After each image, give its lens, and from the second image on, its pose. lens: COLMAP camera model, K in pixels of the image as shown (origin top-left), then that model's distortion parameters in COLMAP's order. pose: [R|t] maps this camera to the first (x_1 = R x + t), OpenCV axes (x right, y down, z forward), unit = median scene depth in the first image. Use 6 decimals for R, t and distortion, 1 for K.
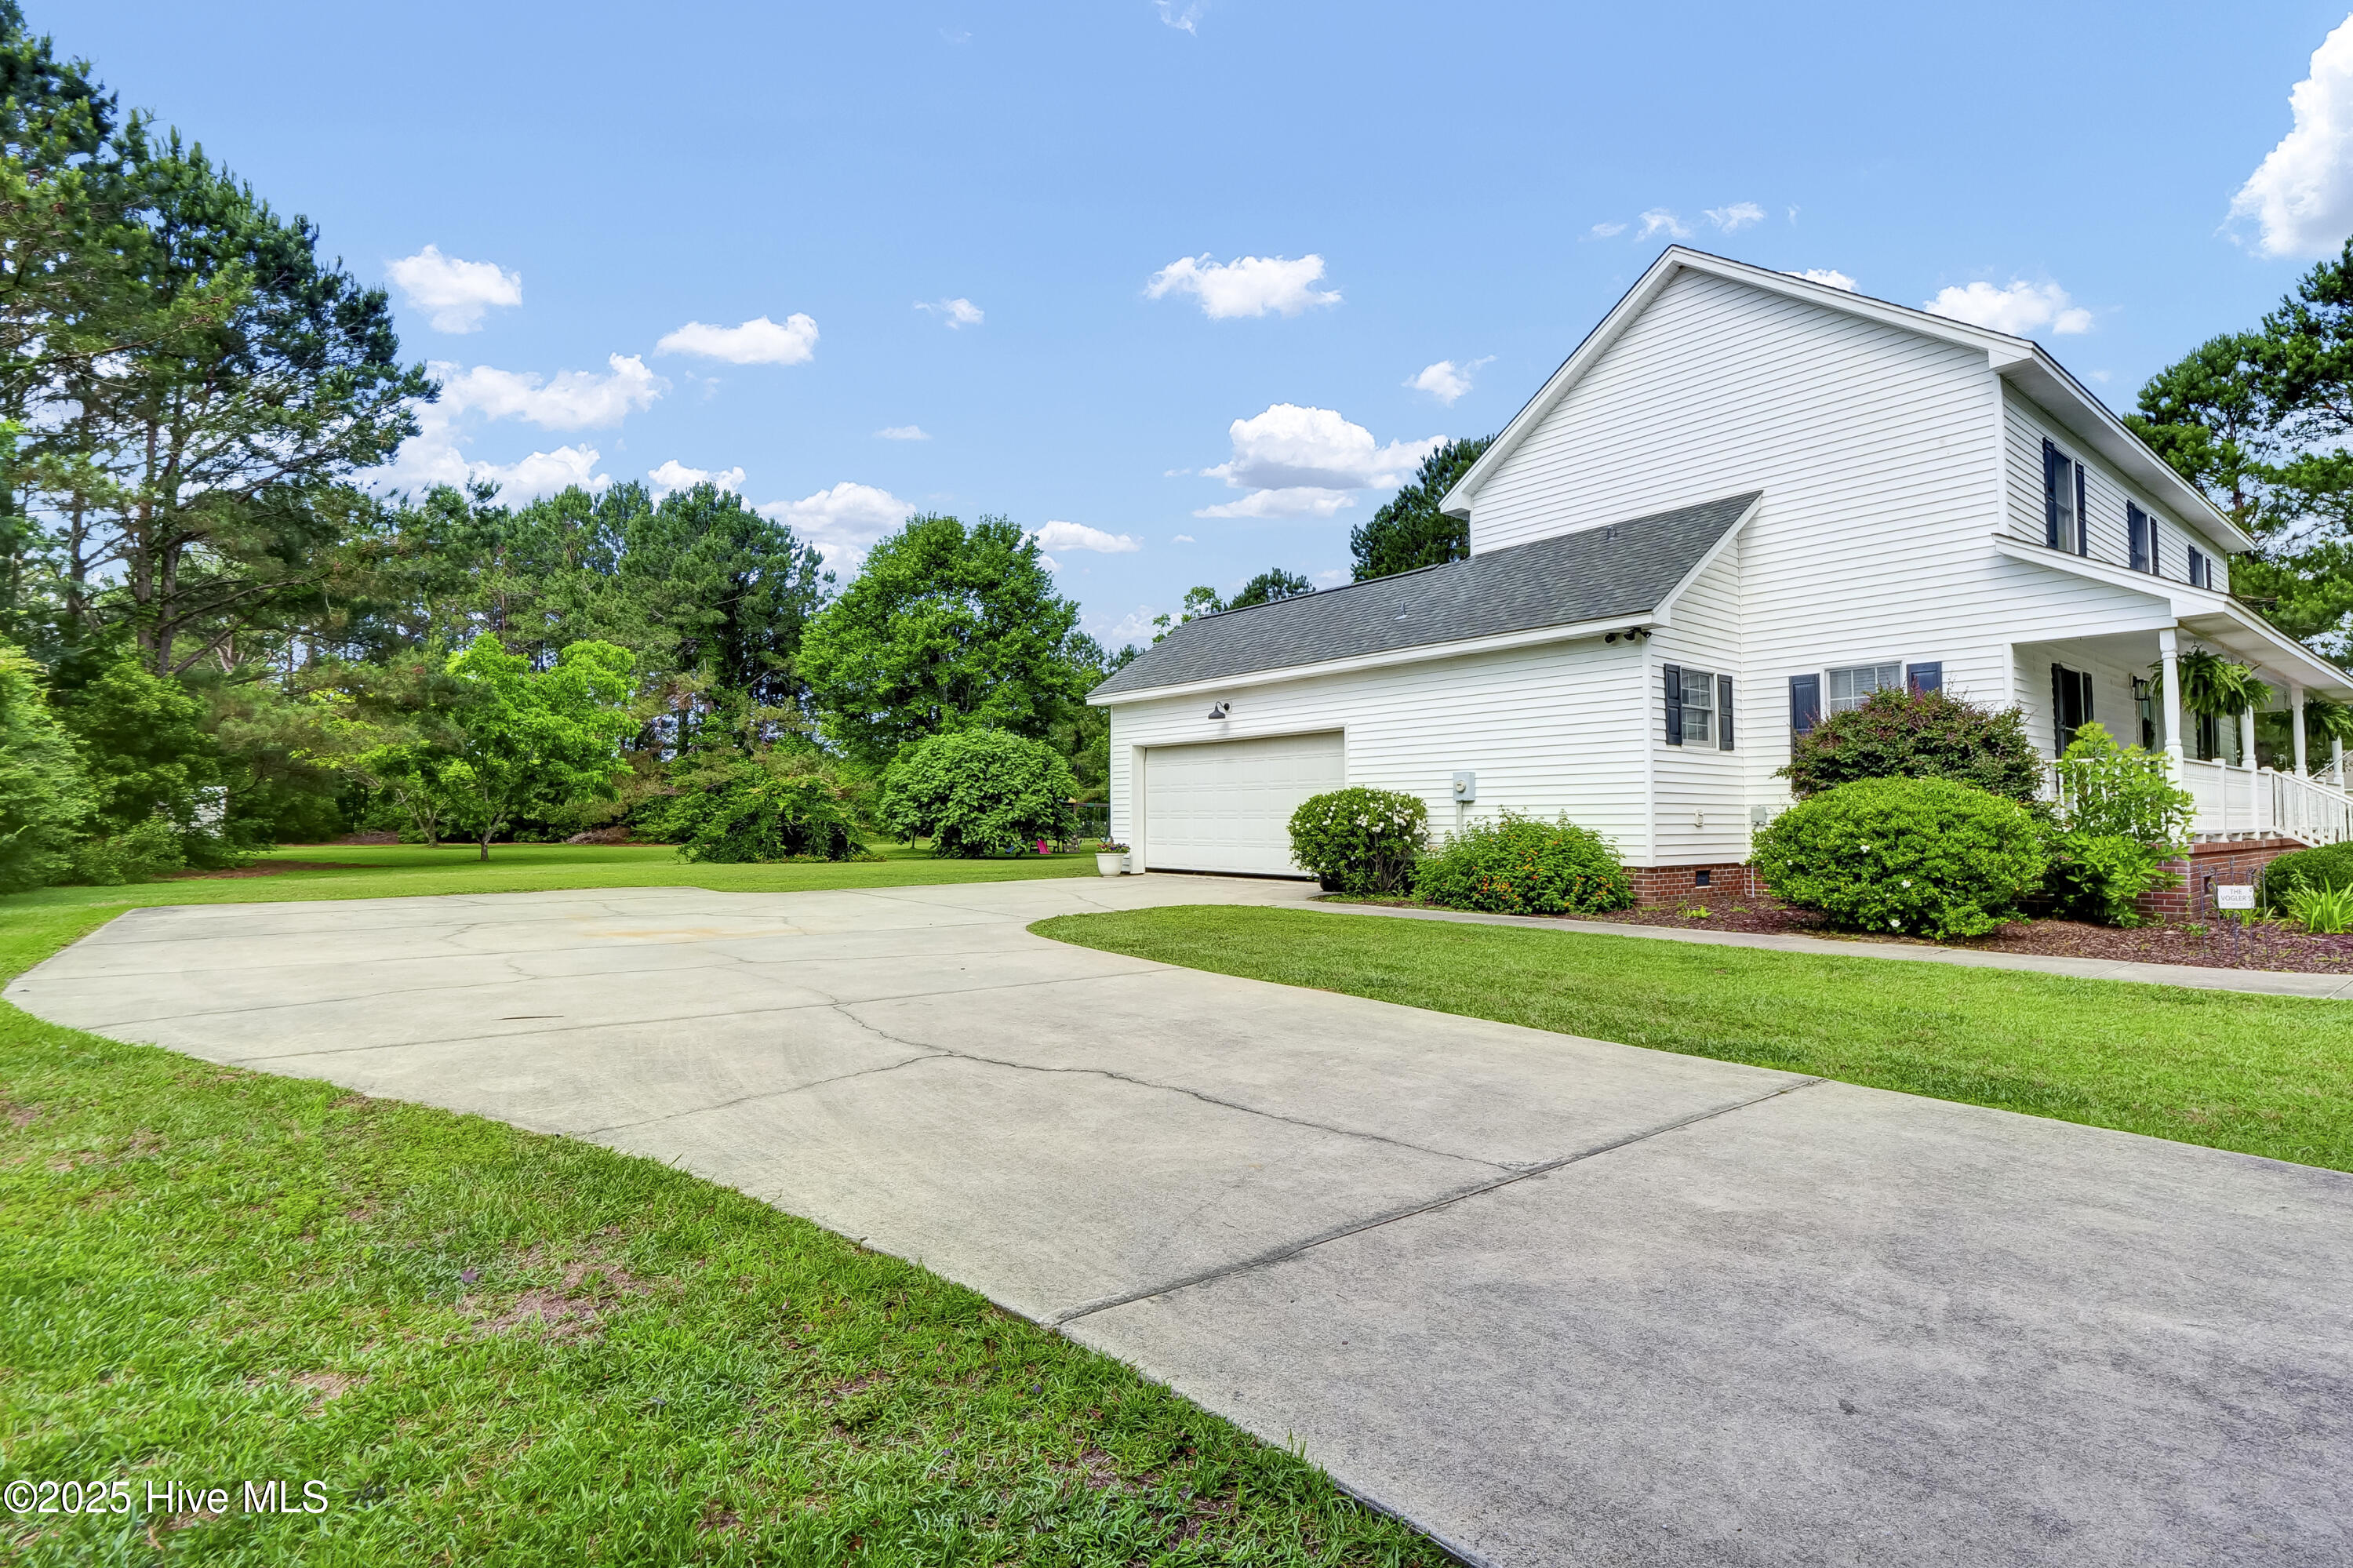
lens RADIAL K [[1098.3, 0, 1181.2], [0, 1098.3, 731.8], [0, 0, 1]] dist [-0.001050, -0.000137]
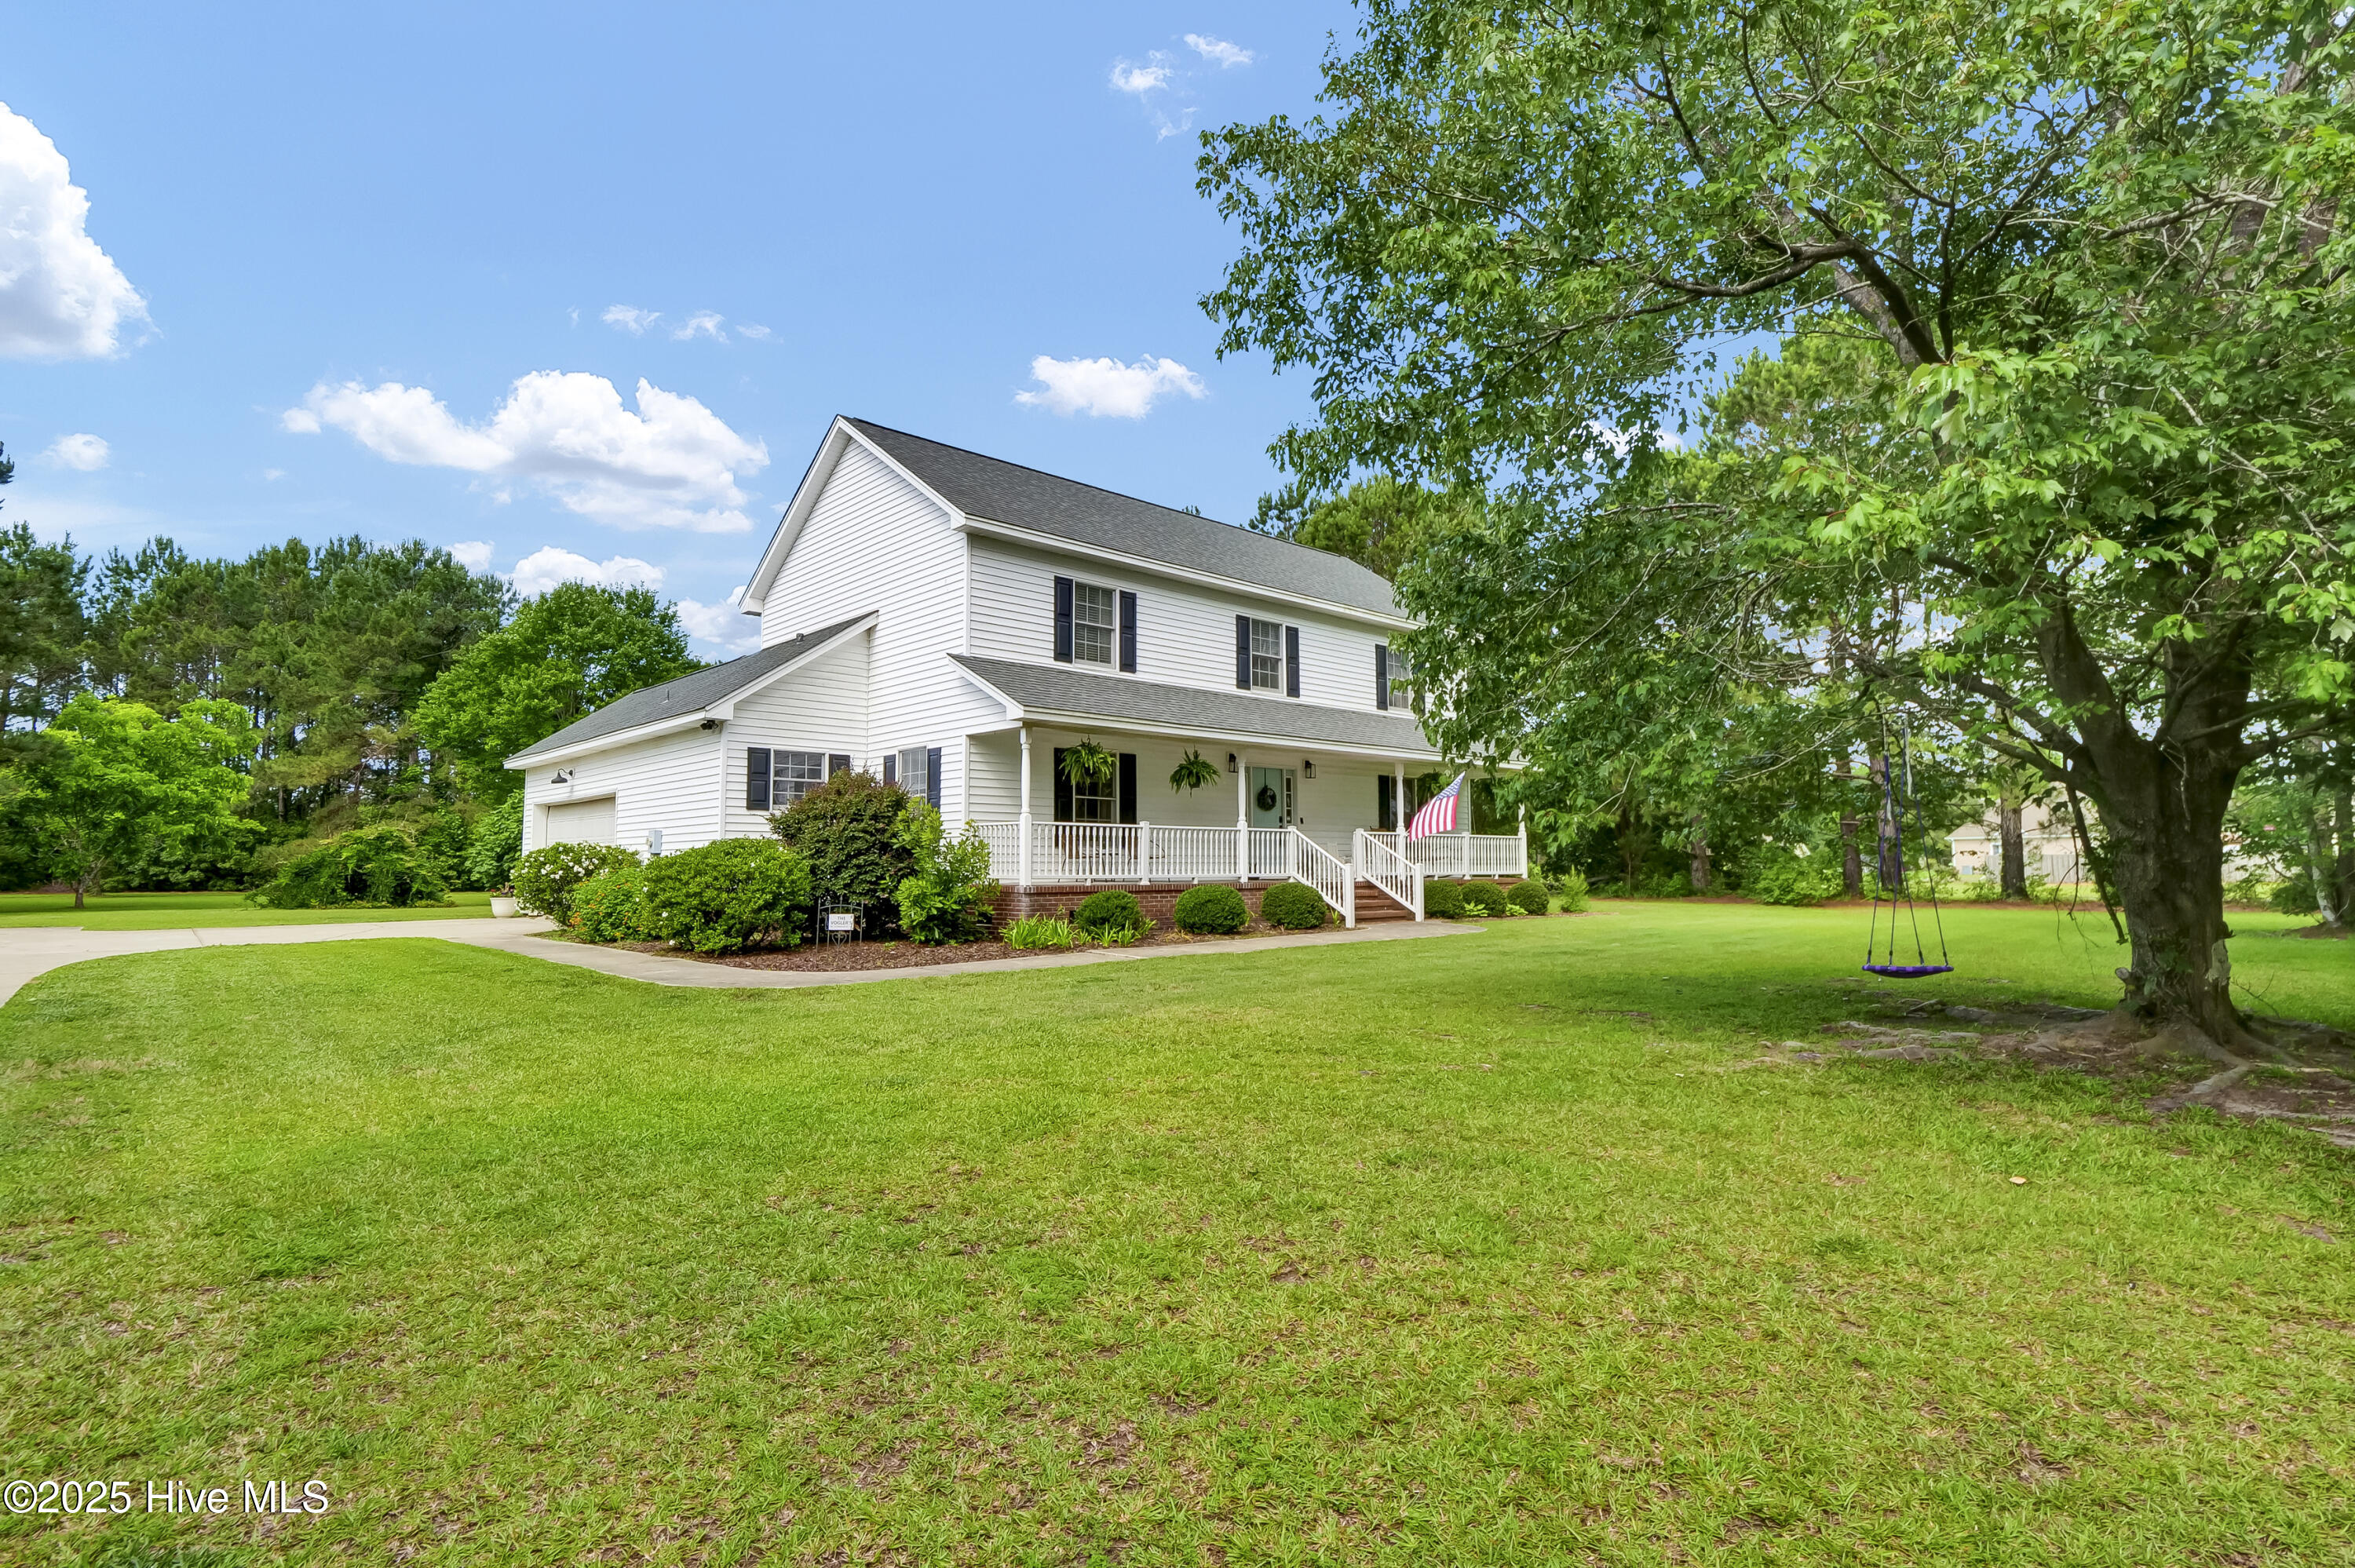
lens RADIAL K [[1142.0, 0, 1168.4], [0, 1142.0, 706.7], [0, 0, 1]] dist [-0.002407, -0.000566]
pose [[0.998847, 0.006092, 0.047627, 0.335768], [-0.003197, 0.998156, -0.060615, -0.011494], [-0.047909, 0.060393, 0.997024, -0.142102]]
